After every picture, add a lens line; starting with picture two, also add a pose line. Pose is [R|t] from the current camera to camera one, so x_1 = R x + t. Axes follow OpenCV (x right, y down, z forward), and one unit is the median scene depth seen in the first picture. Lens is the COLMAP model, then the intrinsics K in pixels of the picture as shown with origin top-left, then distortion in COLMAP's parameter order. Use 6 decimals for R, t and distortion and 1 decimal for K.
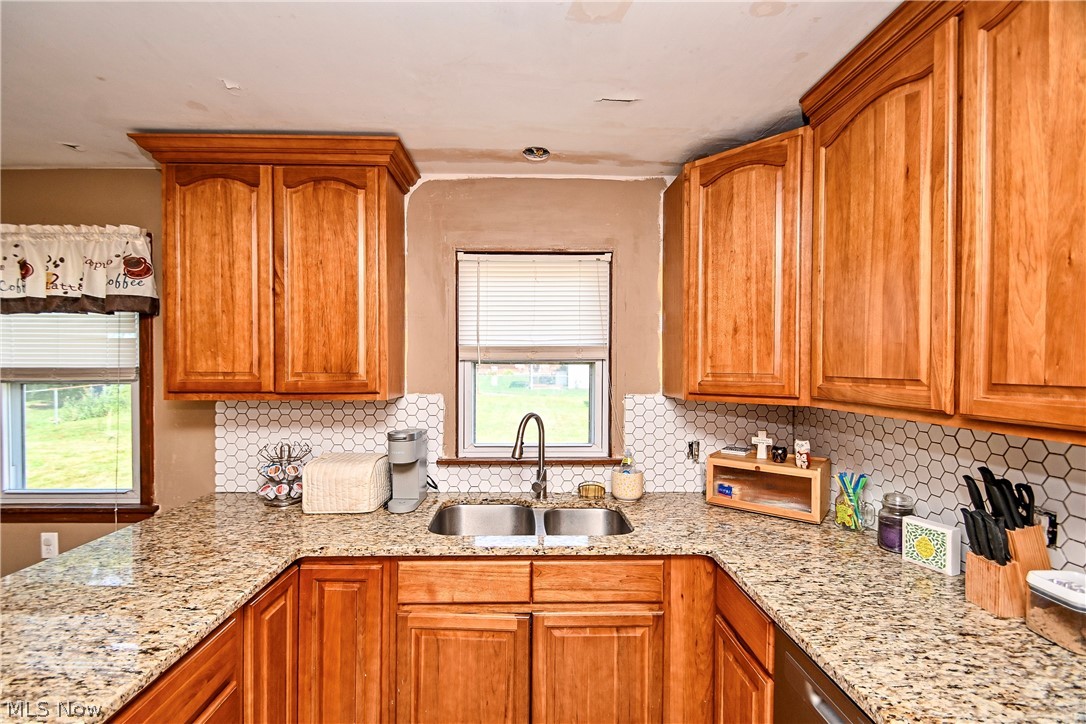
lens RADIAL K [[473.1, 0, 535.4], [0, 473.1, 374.6], [0, 0, 1]] dist [0.029143, -0.020261]
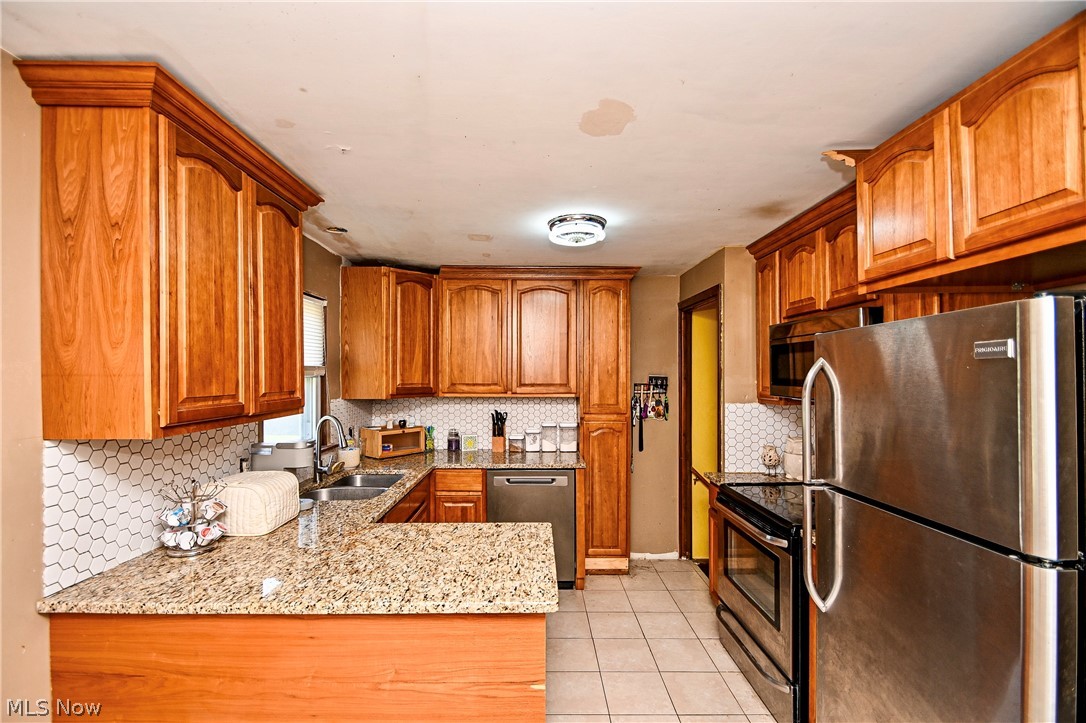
lens RADIAL K [[473.1, 0, 535.4], [0, 473.1, 374.1], [0, 0, 1]] dist [0.029143, -0.020261]
pose [[0.018368, -0.003654, 0.999825, -1.490444], [0.015950, 0.999867, 0.003361, -0.037530], [-0.999704, 0.015886, 0.018424, 0.420014]]
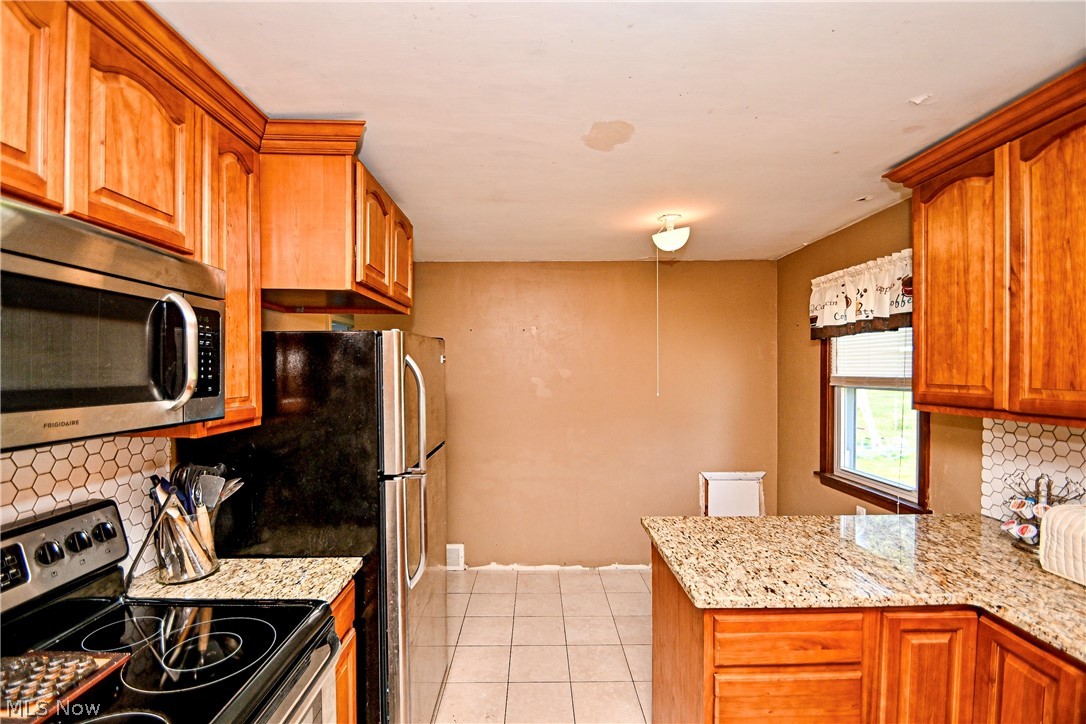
lens RADIAL K [[473.1, 0, 535.4], [0, 473.1, 374.6], [0, 0, 1]] dist [0.029143, -0.020261]
pose [[-0.016647, 0.008079, -0.999829, 0.308037], [-0.007655, 0.999937, 0.008207, -0.027429], [0.999832, 0.007791, -0.016584, 0.179221]]
